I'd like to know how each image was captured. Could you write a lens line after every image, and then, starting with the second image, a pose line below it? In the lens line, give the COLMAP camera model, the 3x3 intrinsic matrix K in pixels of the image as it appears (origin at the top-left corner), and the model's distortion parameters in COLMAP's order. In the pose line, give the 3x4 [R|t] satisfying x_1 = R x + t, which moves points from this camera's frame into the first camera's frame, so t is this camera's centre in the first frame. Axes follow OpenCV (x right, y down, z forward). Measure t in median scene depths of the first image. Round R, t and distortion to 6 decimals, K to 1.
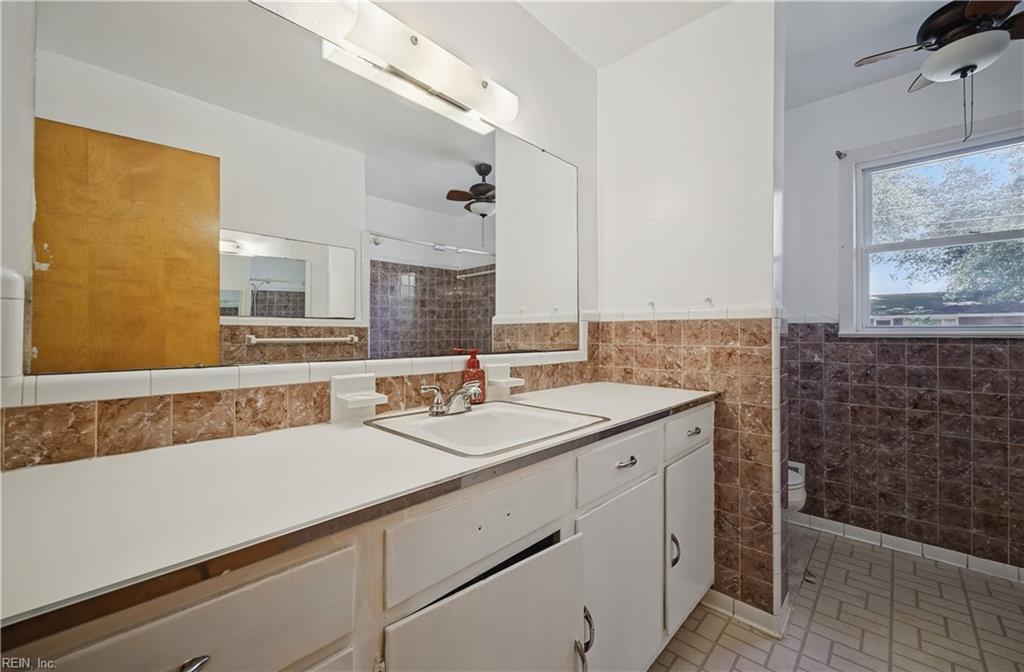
lens RADIAL K [[404.8, 0, 510.4], [0, 404.8, 330.5], [0, 0, 1]] dist [-0.003695, 0.001036]
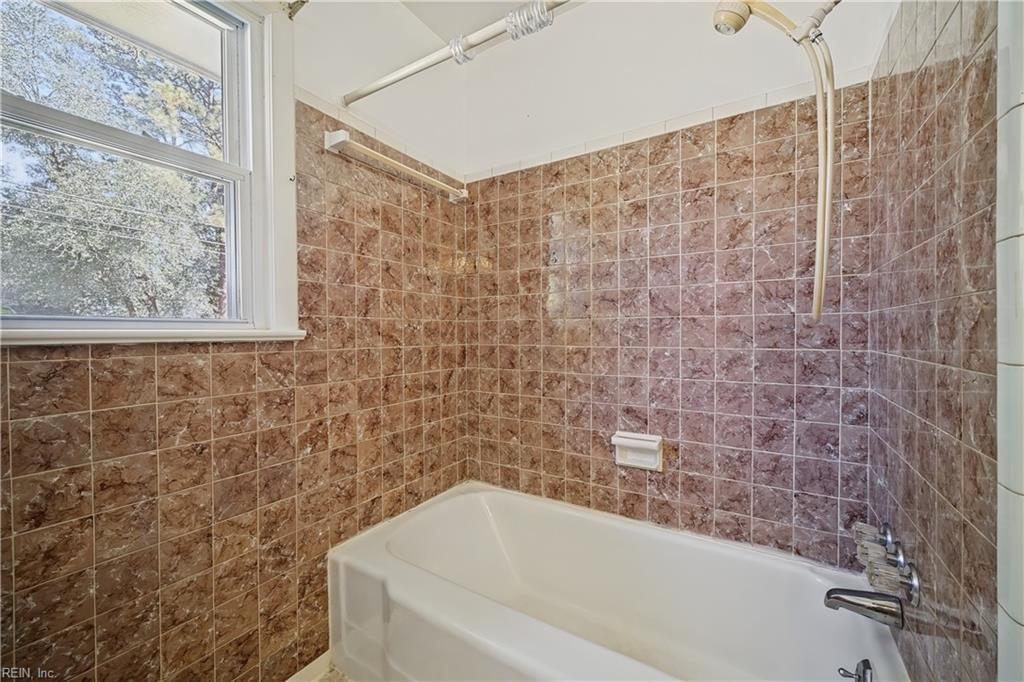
lens RADIAL K [[404.8, 0, 510.2], [0, 404.8, 337.5], [0, 0, 1]] dist [-0.003695, 0.001036]
pose [[-0.199078, -0.009041, 0.979942, 0.557157], [0.003910, 0.999942, 0.010020, 0.008550], [-0.979976, 0.005827, -0.199031, 0.660142]]
